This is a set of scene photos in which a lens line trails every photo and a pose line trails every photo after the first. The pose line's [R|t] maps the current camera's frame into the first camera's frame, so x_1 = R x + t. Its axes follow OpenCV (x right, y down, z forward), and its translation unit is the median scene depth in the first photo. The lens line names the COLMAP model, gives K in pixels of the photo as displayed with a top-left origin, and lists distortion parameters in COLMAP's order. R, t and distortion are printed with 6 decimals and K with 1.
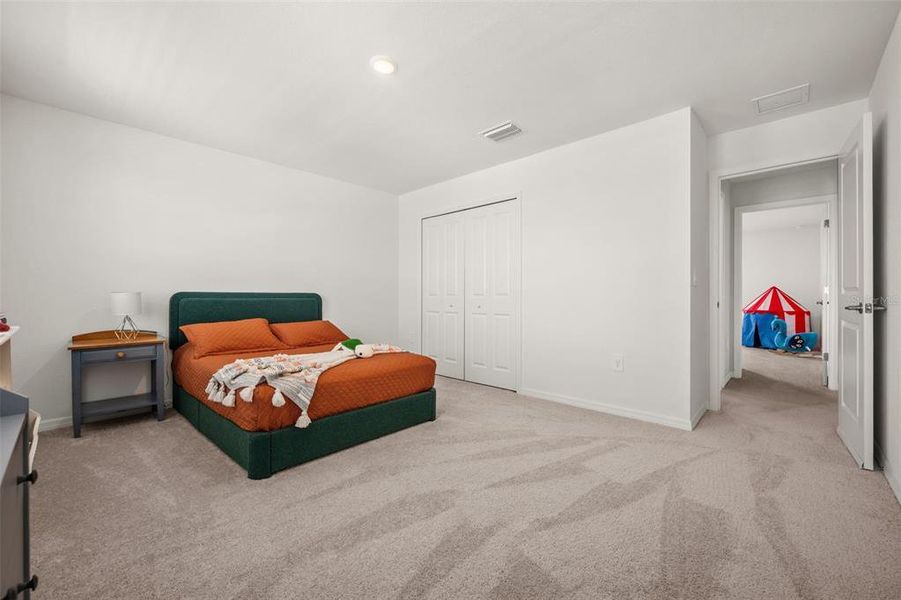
lens RADIAL K [[374.3, 0, 451.0], [0, 374.3, 291.7], [0, 0, 1]] dist [0.000301, 0.000095]
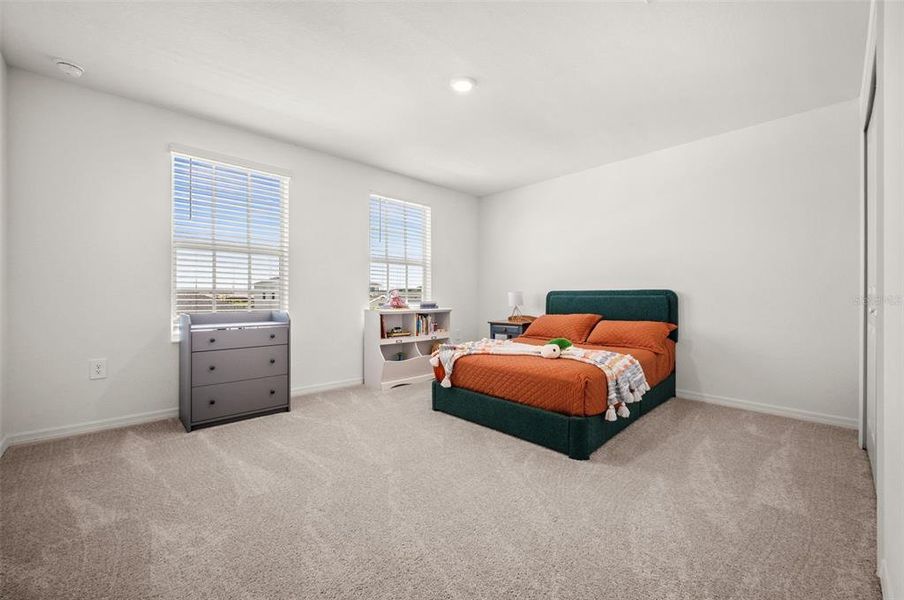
lens RADIAL K [[375.5, 0, 452.5], [0, 375.5, 291.7], [0, 0, 1]] dist [0.000301, 0.000095]
pose [[-0.094201, -0.012862, -0.995470, 0.764085], [0.016551, 0.999758, -0.014484, 0.019357], [0.995416, -0.017841, -0.093965, 0.882797]]
